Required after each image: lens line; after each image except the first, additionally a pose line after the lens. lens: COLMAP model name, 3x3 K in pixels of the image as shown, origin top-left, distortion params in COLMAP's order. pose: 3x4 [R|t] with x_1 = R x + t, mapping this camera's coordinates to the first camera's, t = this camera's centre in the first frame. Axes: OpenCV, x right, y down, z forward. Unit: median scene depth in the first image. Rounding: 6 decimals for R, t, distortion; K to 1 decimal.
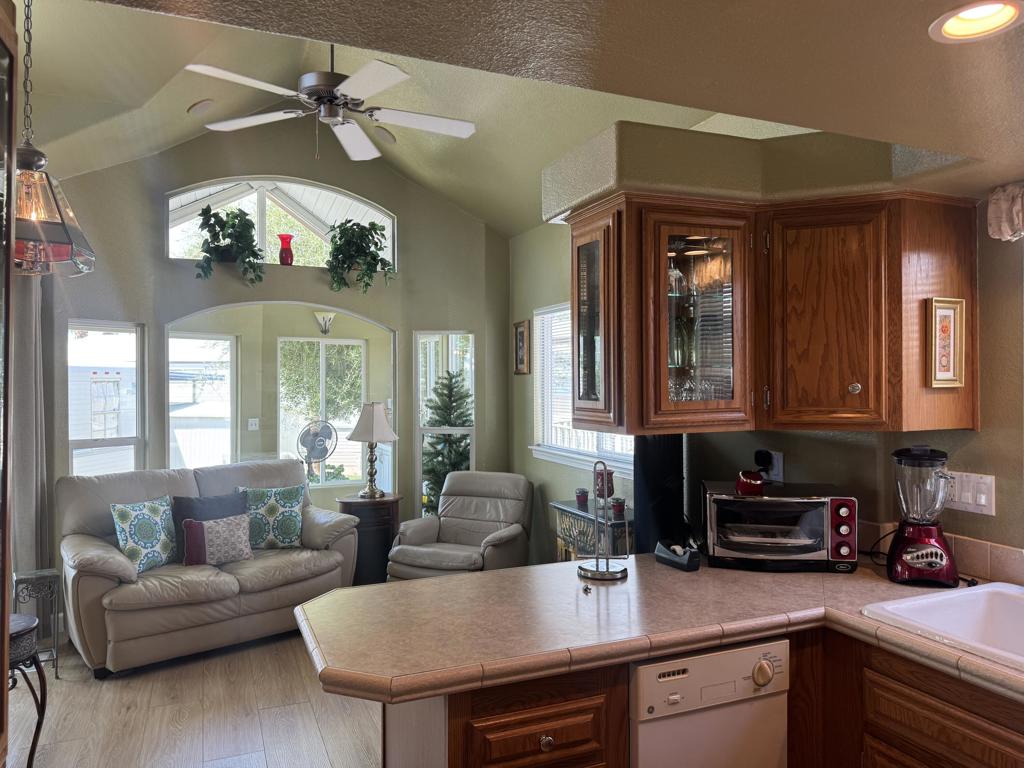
lens RADIAL K [[729.2, 0, 512.0], [0, 729.2, 384.0], [0, 0, 1]] dist [0.128361, -0.248222]
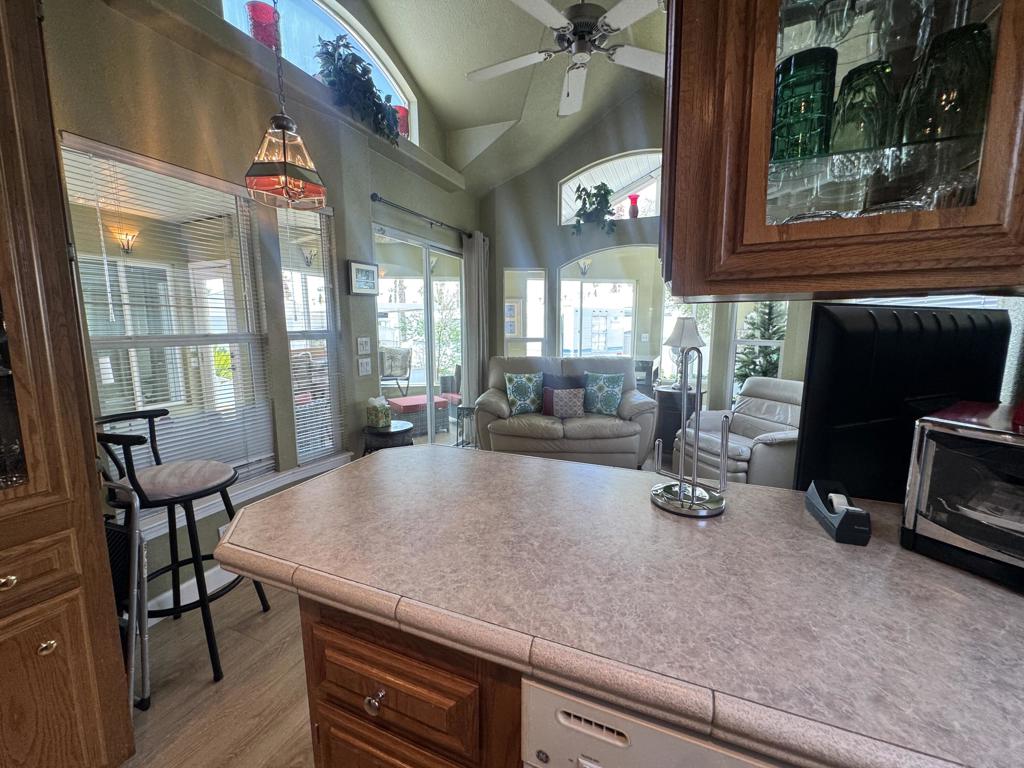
lens RADIAL K [[411.6, 0, 512.0], [0, 411.6, 384.0], [0, 0, 1]] dist [-0.002083, -0.000028]
pose [[0.692470, 0.106414, -0.713555, 0.141052], [-0.002546, 0.989416, 0.145083, 0.042063], [0.721442, -0.098648, 0.685412, 0.305580]]
